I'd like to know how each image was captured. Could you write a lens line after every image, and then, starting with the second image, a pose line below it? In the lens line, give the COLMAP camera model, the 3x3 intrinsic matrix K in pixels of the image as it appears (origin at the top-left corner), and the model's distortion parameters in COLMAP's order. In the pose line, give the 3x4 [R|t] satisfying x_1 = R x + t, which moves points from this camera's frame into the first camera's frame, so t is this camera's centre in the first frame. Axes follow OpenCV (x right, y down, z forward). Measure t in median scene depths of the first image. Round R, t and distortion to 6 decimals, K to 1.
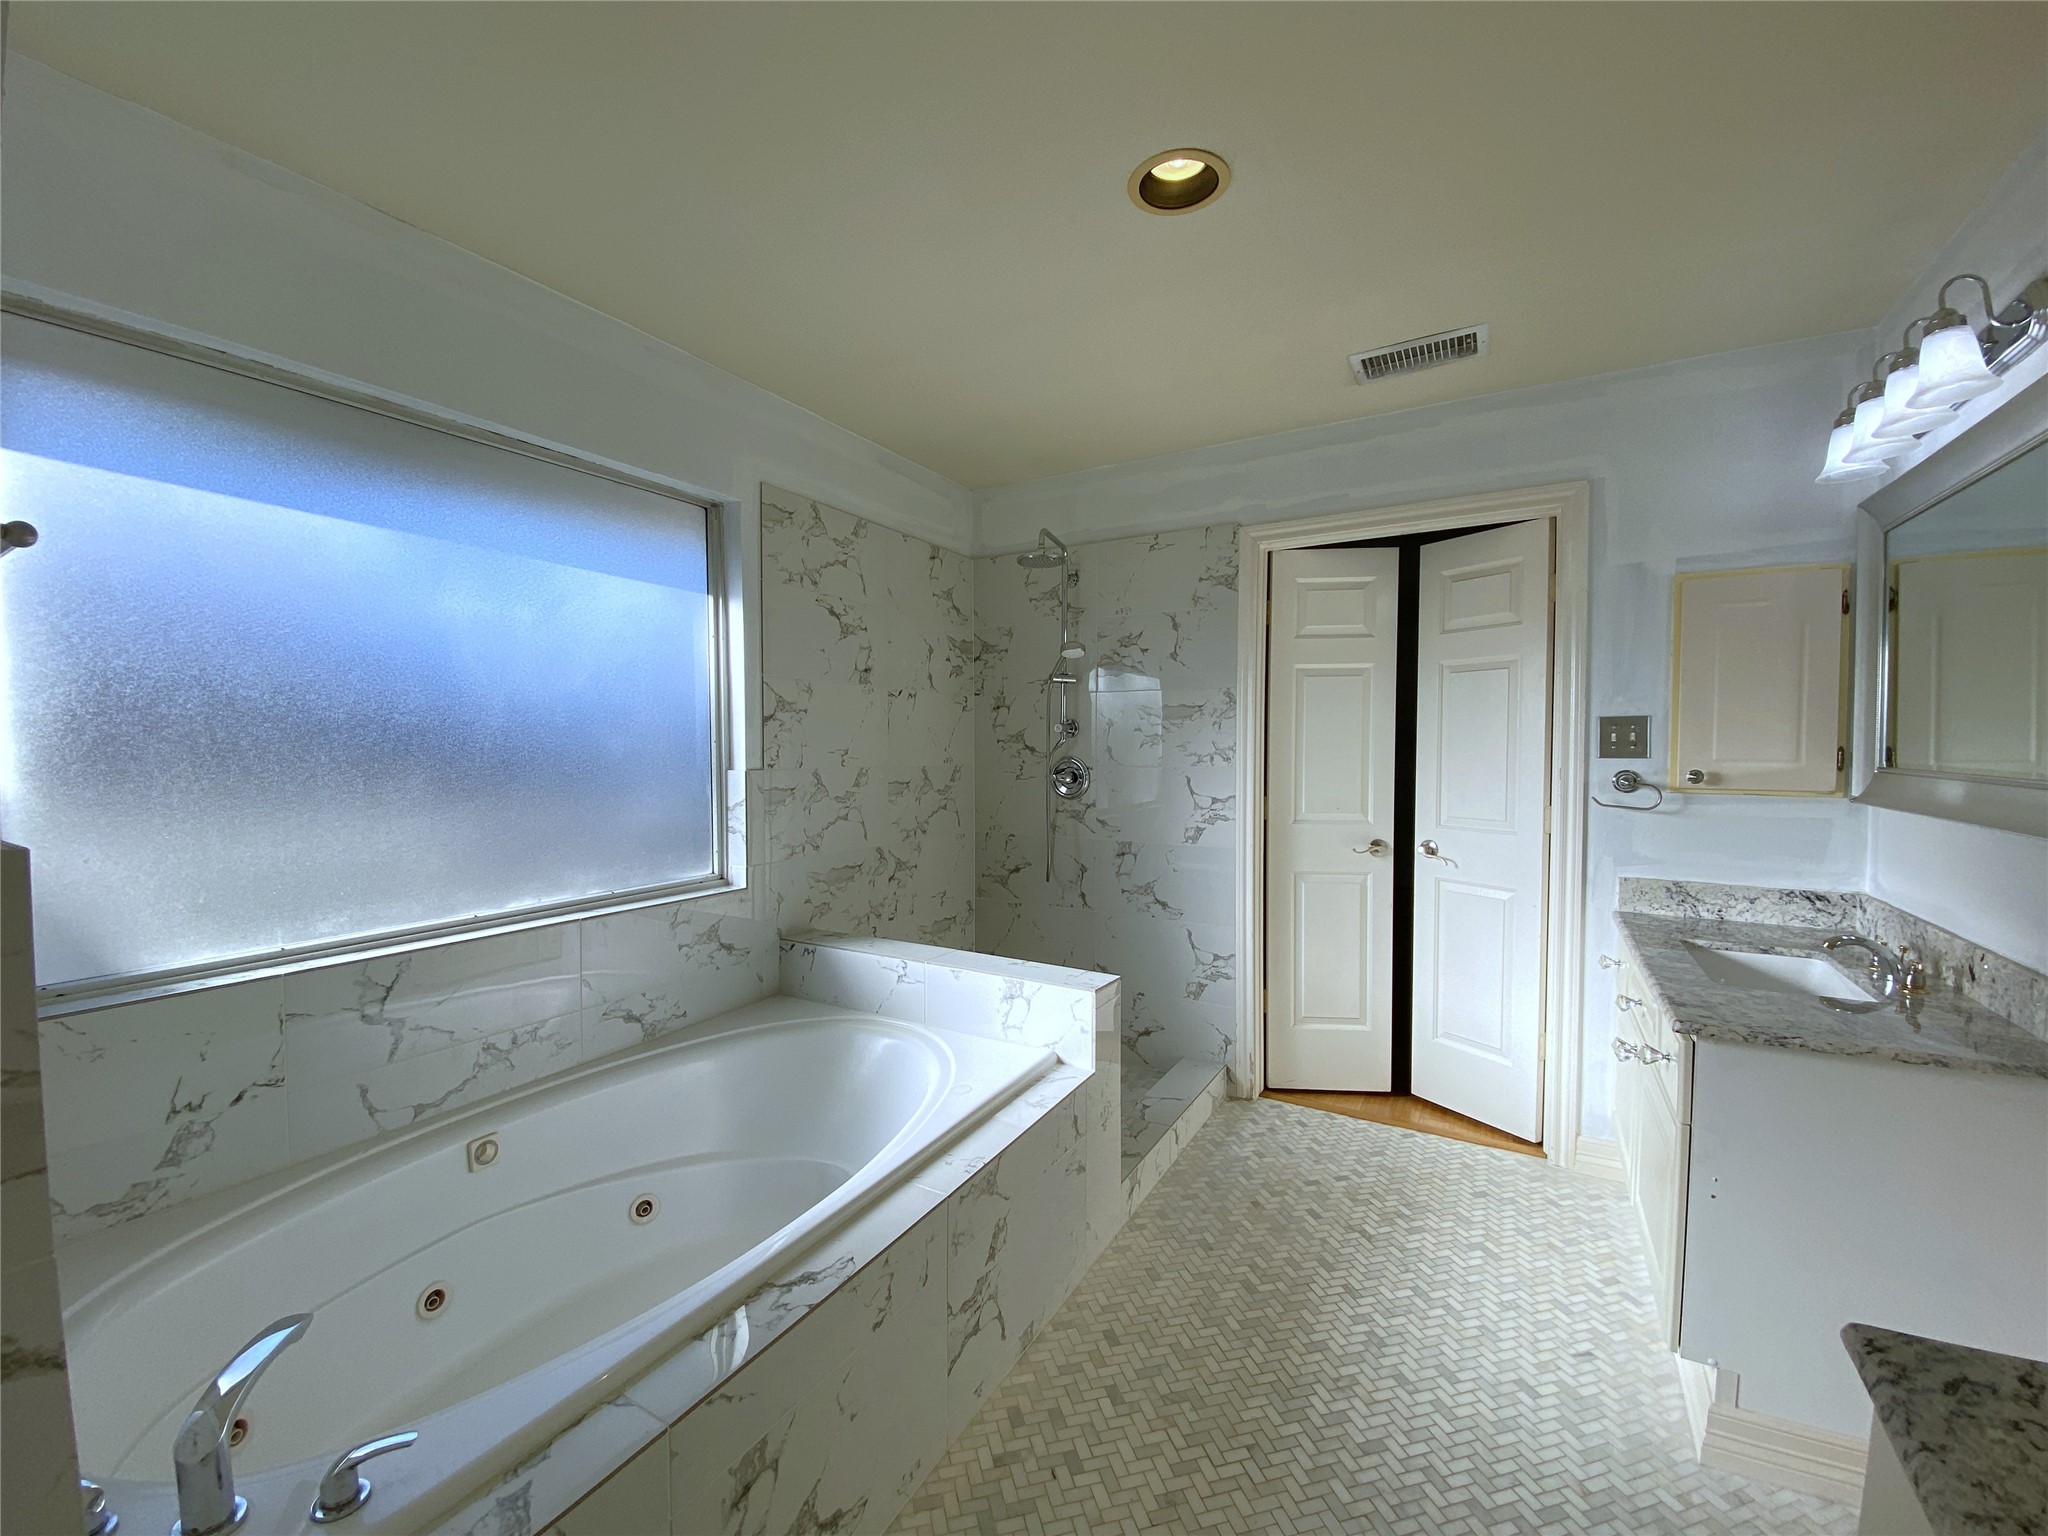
lens RADIAL K [[842.3, 0, 992.9], [0, 842.3, 760.8], [0, 0, 1]] dist [-0.001008, -0.009779]
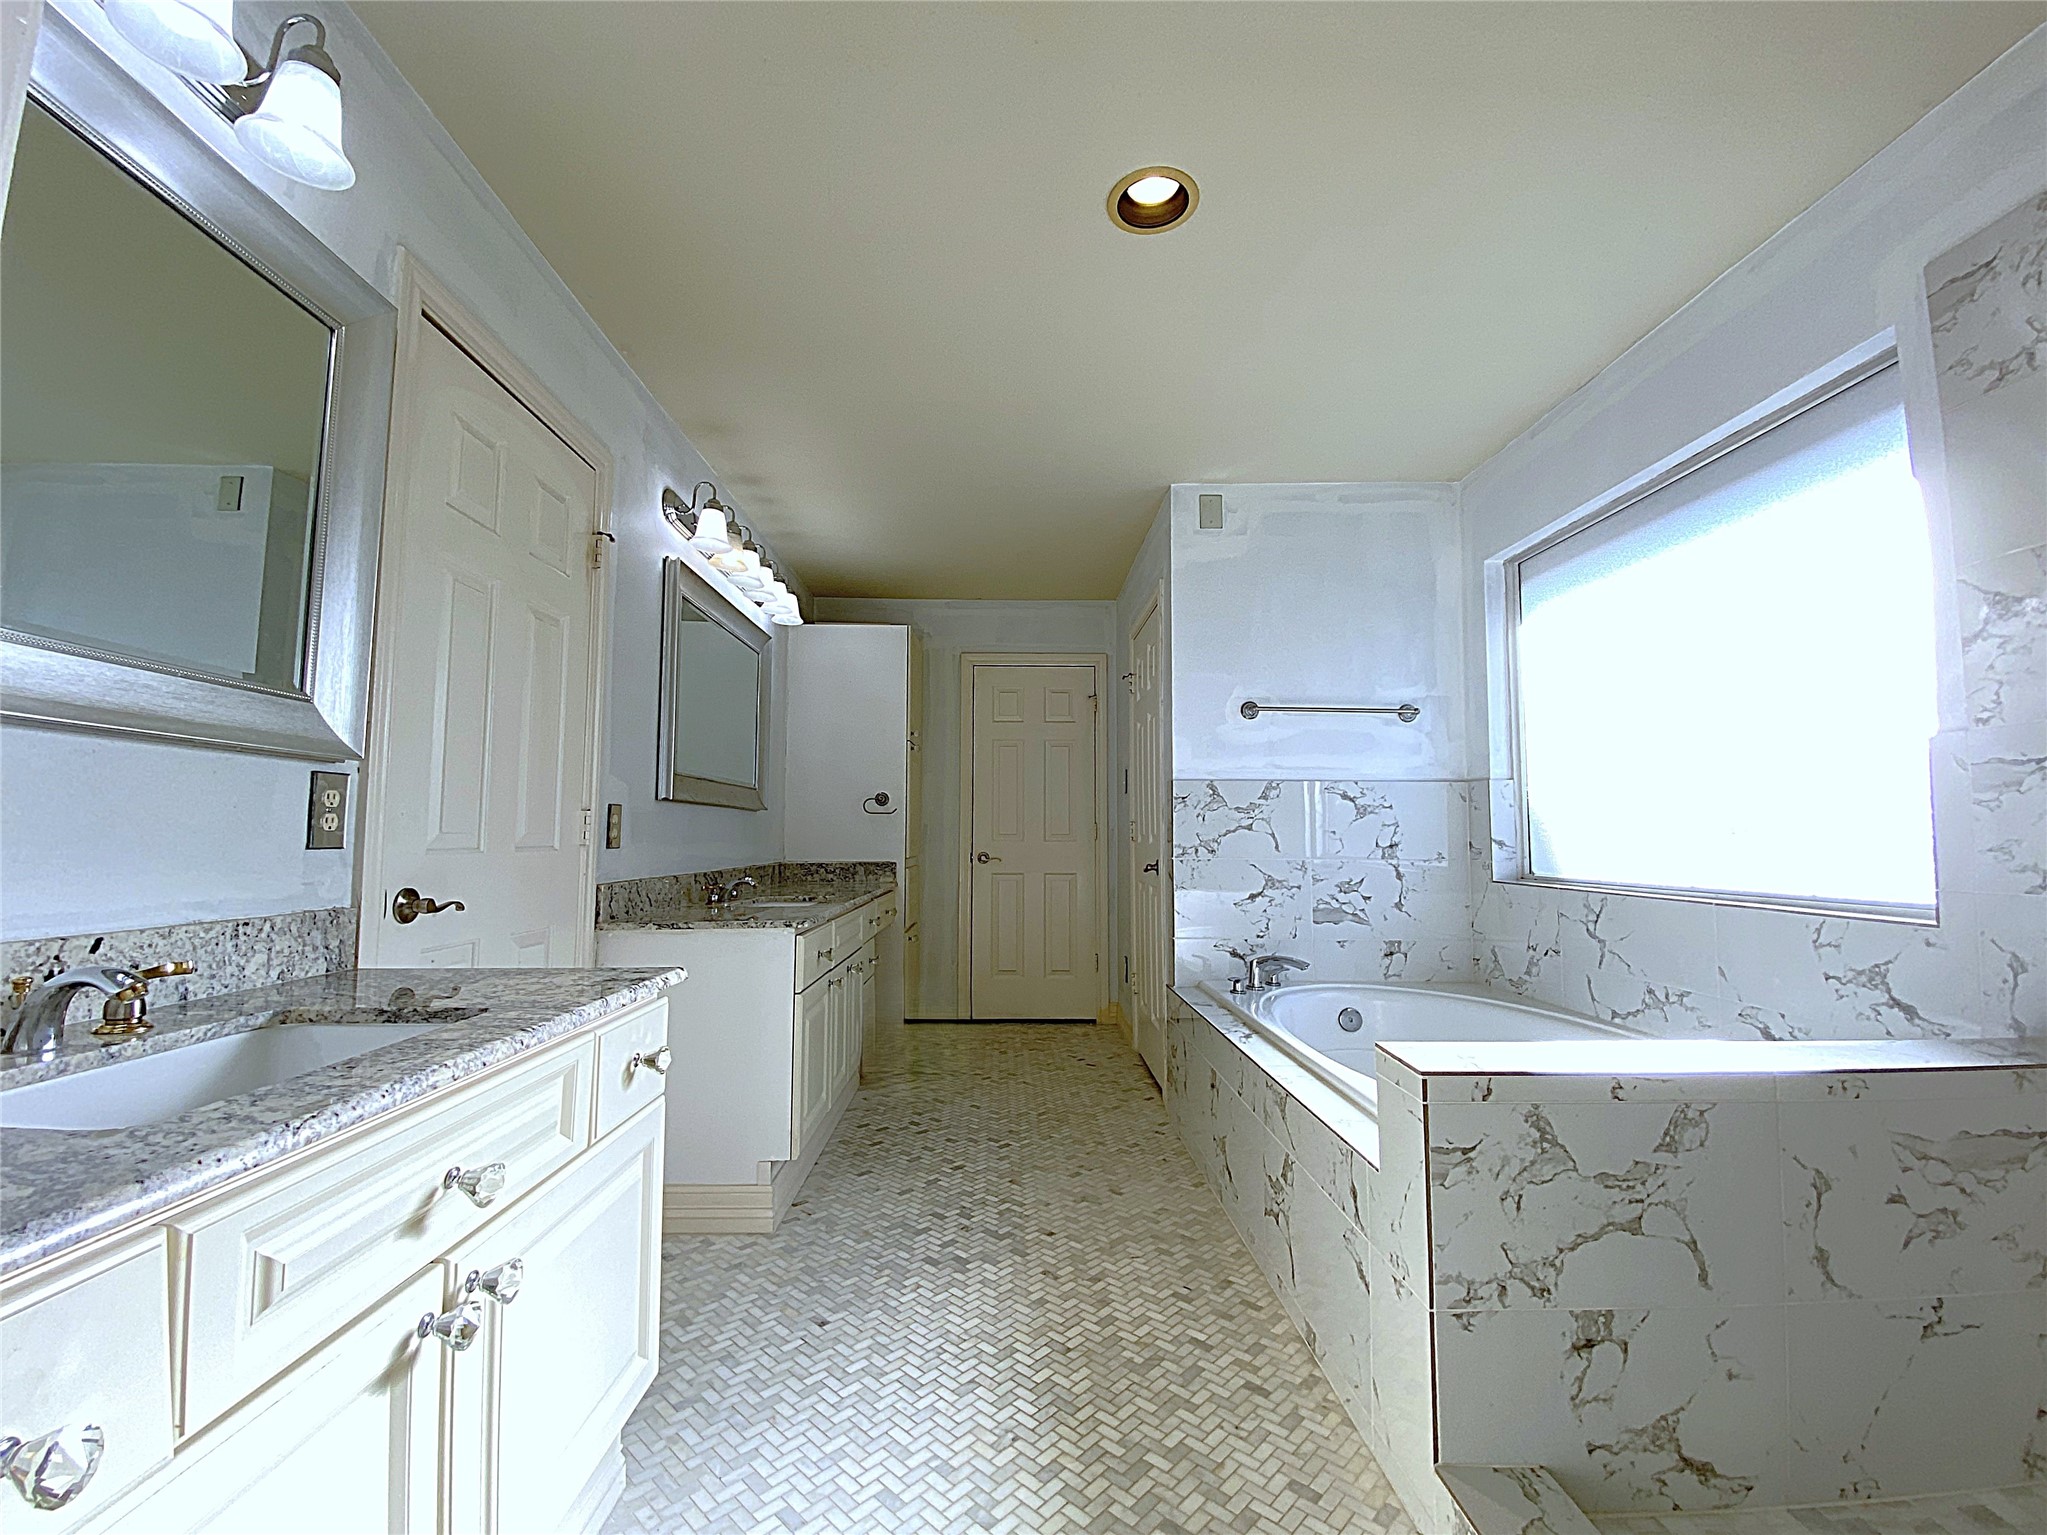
lens RADIAL K [[841.9, 0, 1028.3], [0, 841.9, 772.5], [0, 0, 1]] dist [-0.001008, -0.009779]
pose [[-0.837921, -0.041827, -0.544186, 0.631251], [-0.016172, 0.998524, -0.051847, 0.091098], [0.545551, -0.034643, -0.837361, 1.239636]]
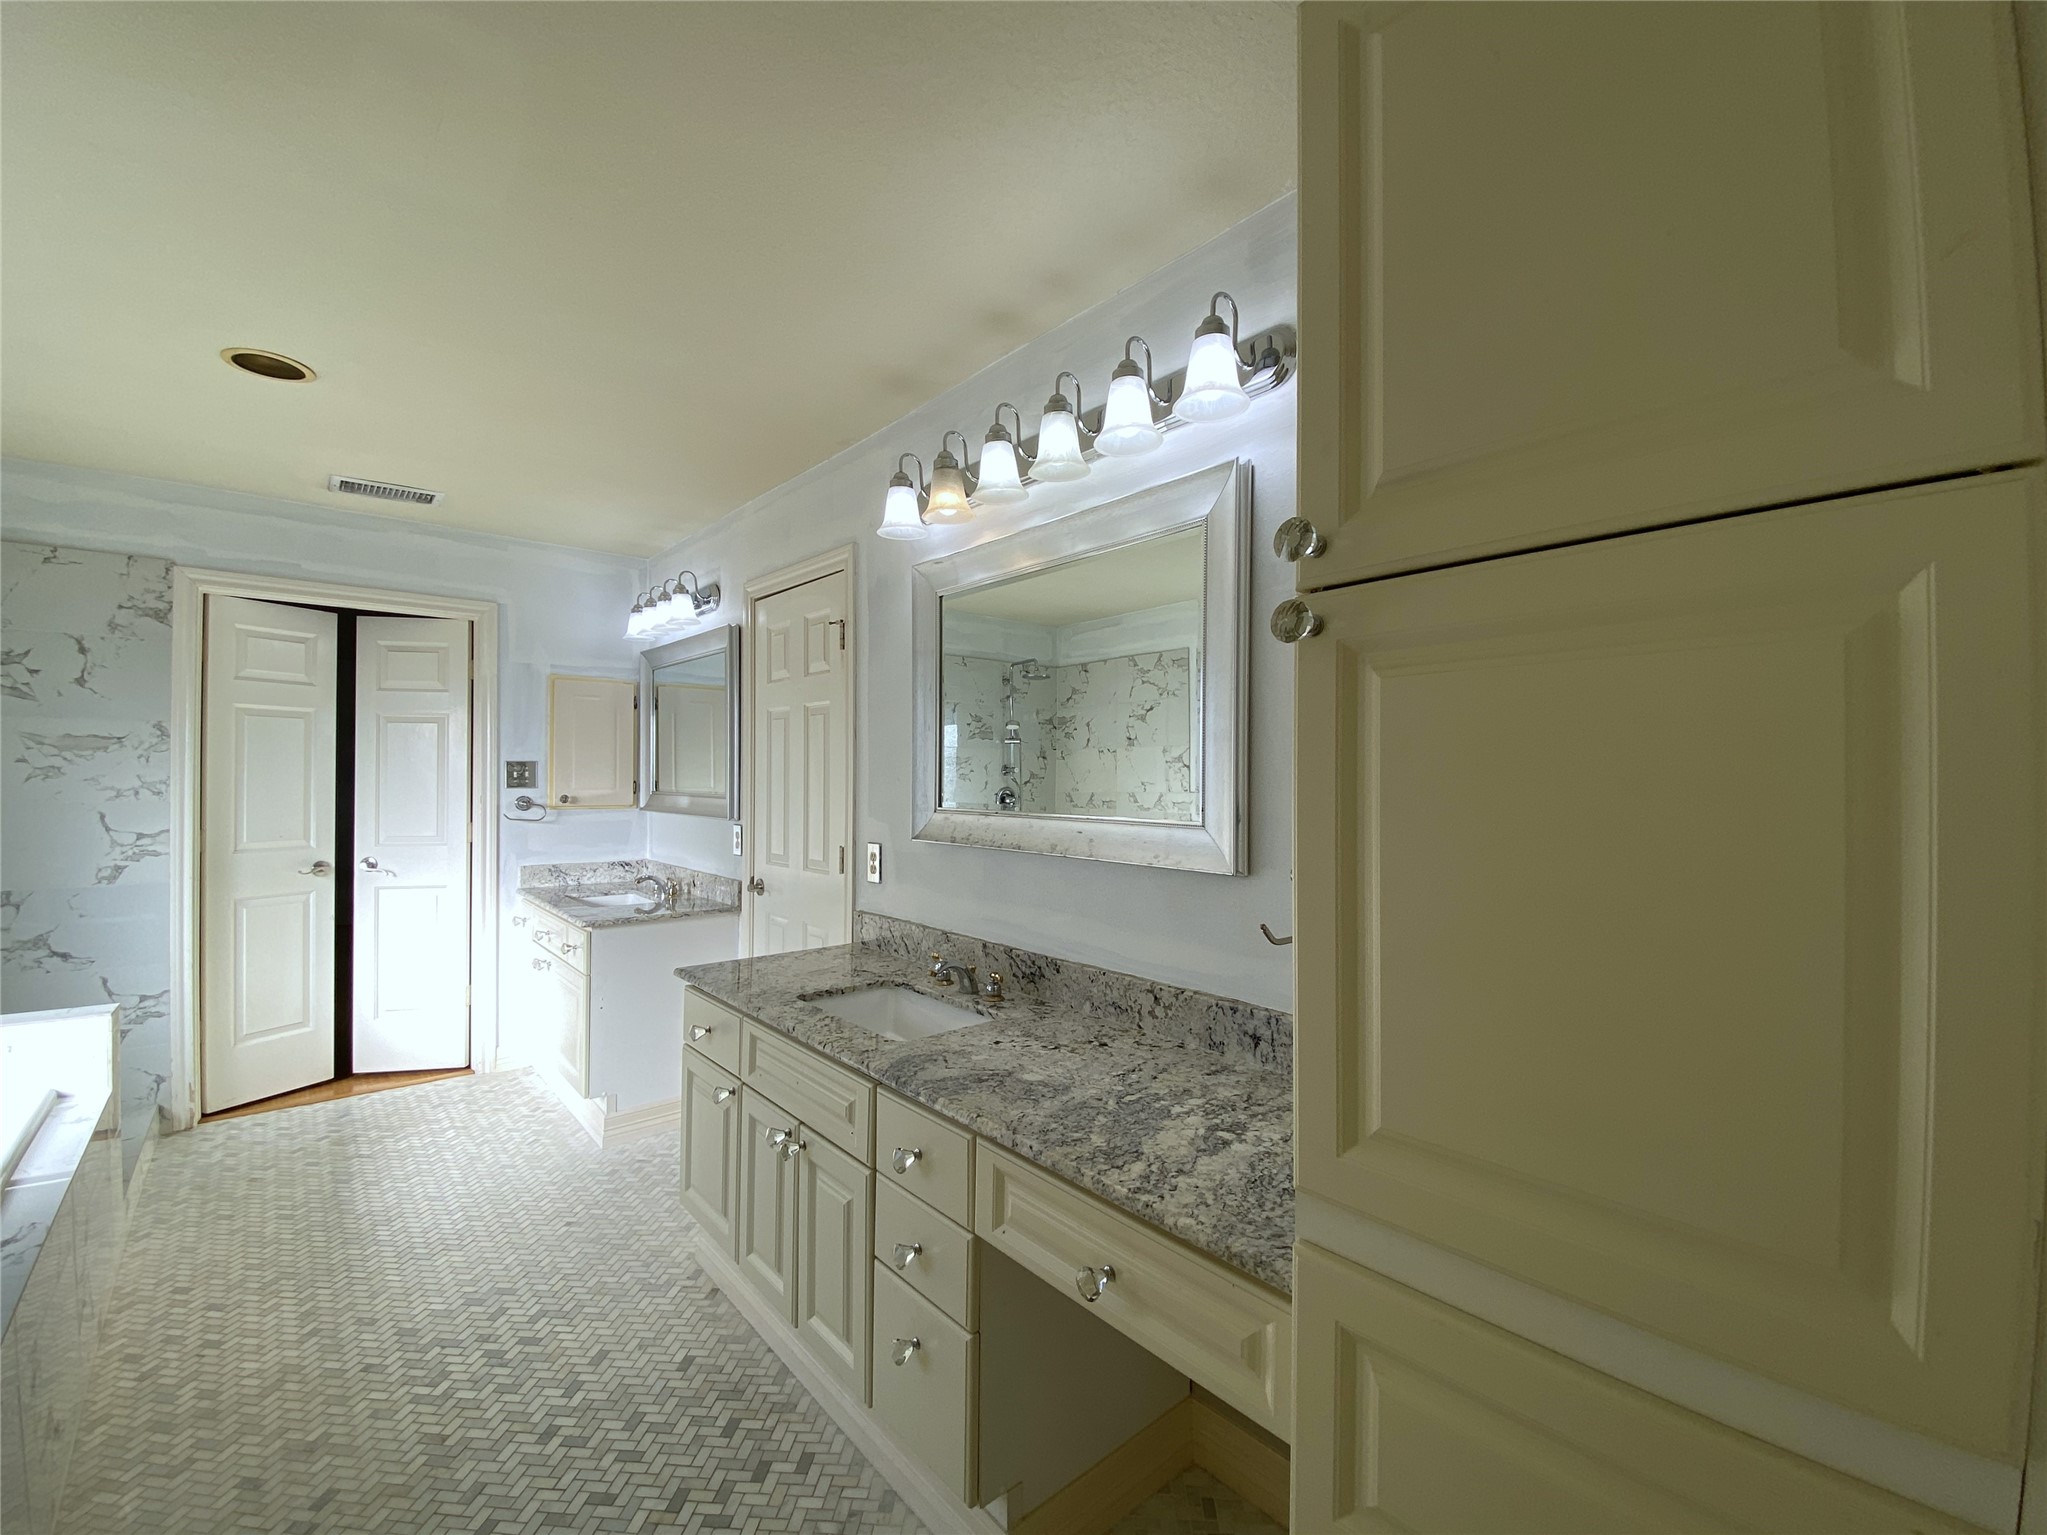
lens RADIAL K [[841.9, 0, 1033.4], [0, 841.9, 783.9], [0, 0, 1]] dist [-0.001008, -0.009779]
pose [[0.287283, -0.000069, 0.957846, -0.462433], [0.018996, 0.999804, -0.005626, 0.015363], [-0.957657, 0.019811, 0.287228, -0.346168]]
